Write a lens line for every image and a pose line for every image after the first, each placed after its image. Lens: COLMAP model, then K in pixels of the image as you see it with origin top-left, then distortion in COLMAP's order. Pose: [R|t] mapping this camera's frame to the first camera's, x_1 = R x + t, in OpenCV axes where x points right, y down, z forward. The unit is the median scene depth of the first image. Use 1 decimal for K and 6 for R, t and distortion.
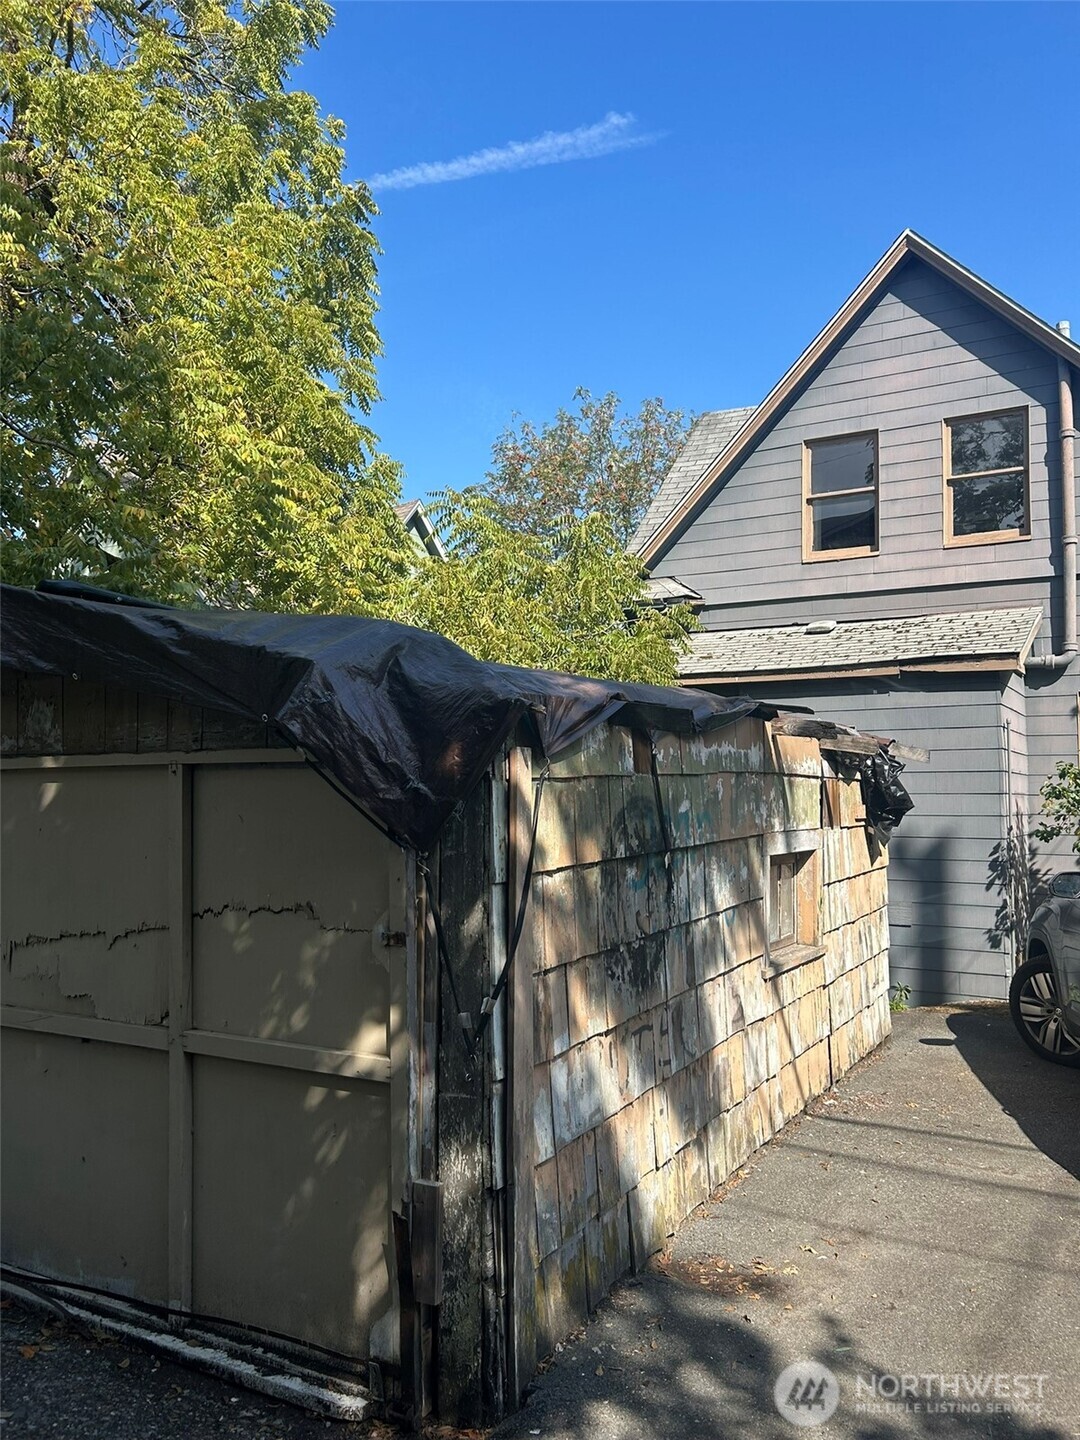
lens RADIAL K [[1141.7, 0, 540.0], [0, 1141.7, 720.0], [0, 0, 1]] dist [0.034972, -0.006290]
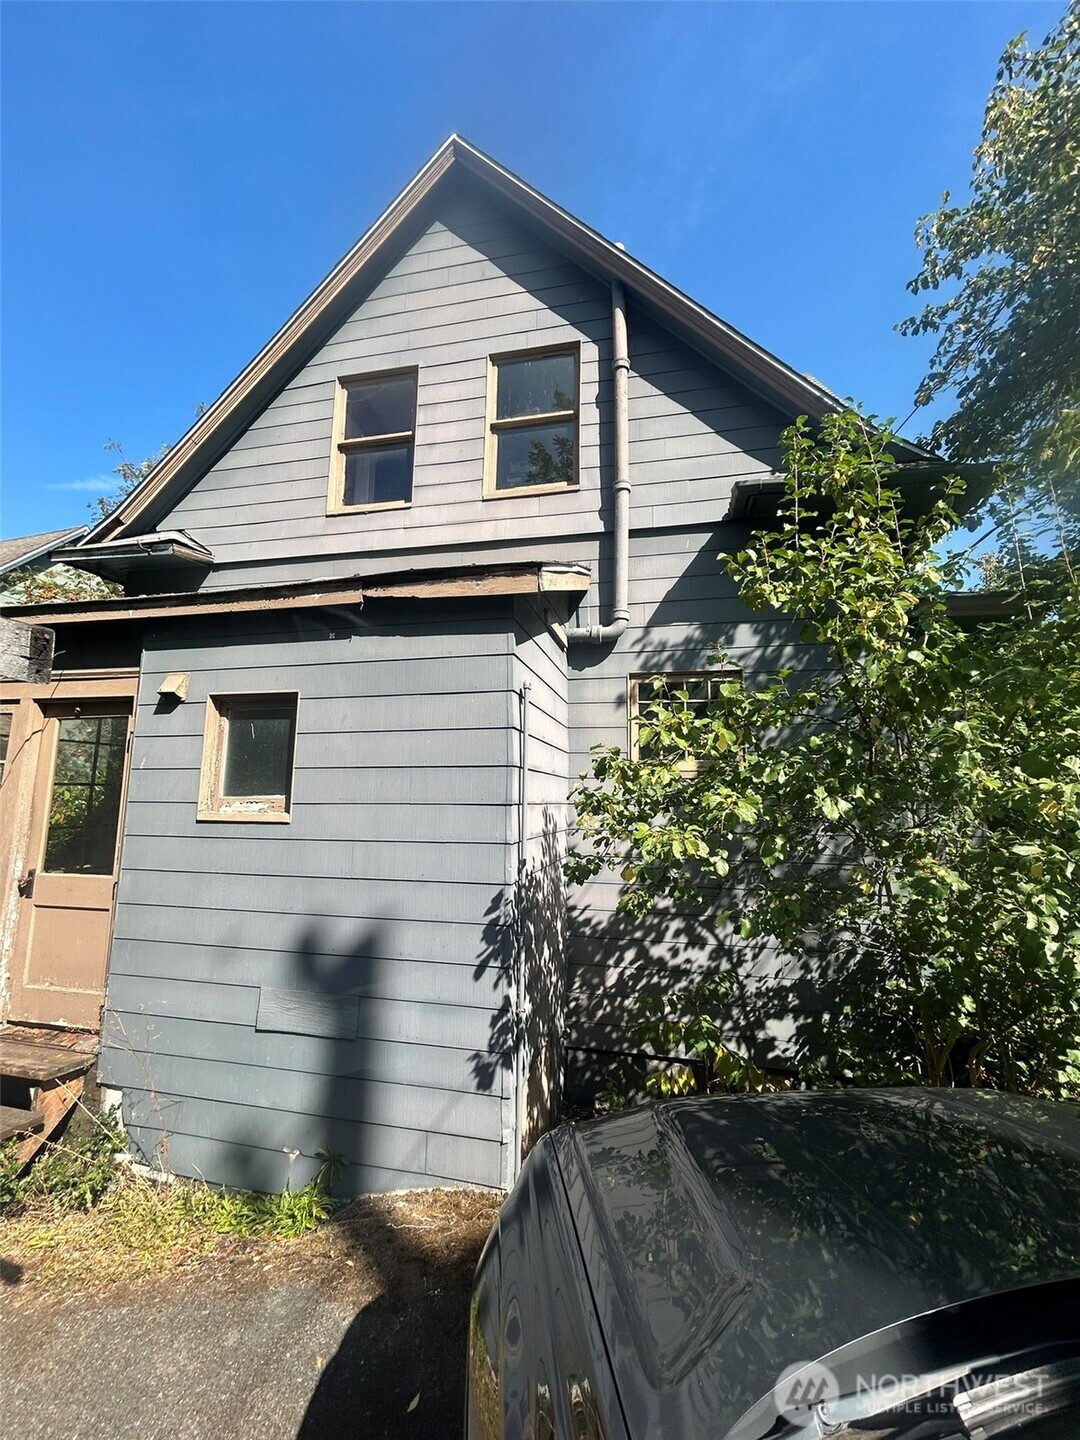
lens RADIAL K [[581.0, 0, 540.0], [0, 581.0, 720.0], [0, 0, 1]] dist [0.001454, 0.000224]
pose [[0.955341, 0.045683, 0.291952, 0.272345], [-0.028501, 0.997617, -0.062837, 0.032600], [-0.294127, 0.051710, 0.954366, 0.589284]]
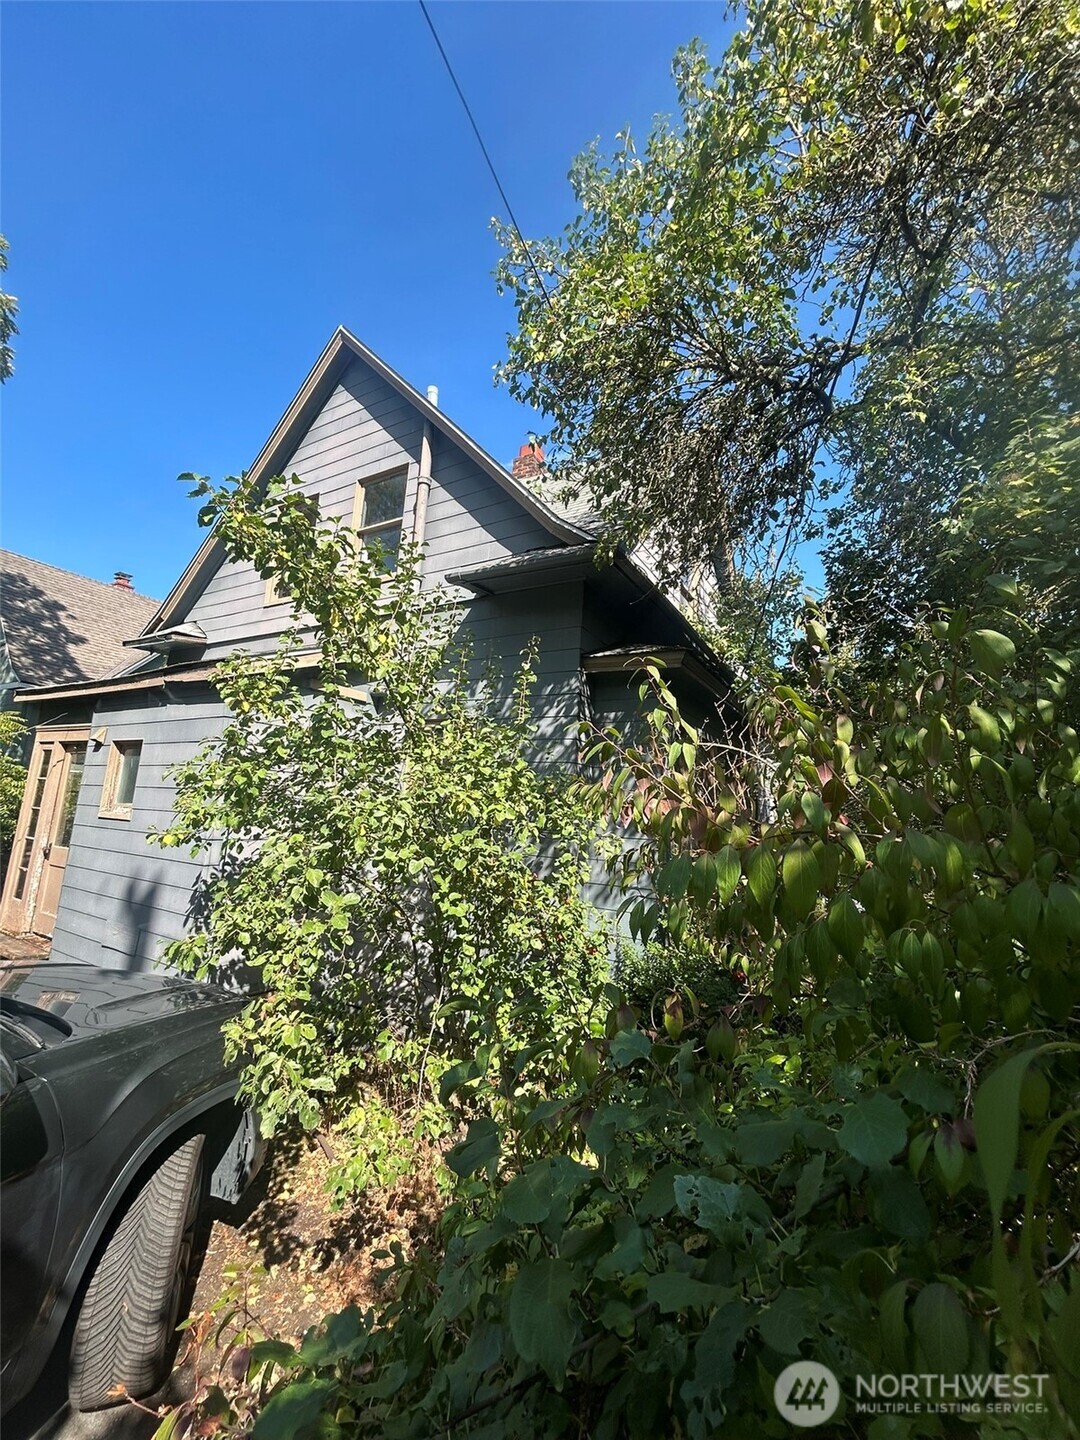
lens RADIAL K [[581.0, 0, 540.0], [0, 581.0, 720.0], [0, 0, 1]] dist [0.001454, 0.000224]
pose [[0.998566, 0.046814, -0.025965, 0.553584], [-0.048895, 0.995065, -0.086341, 0.014131], [0.021795, 0.087487, 0.995927, 0.449765]]
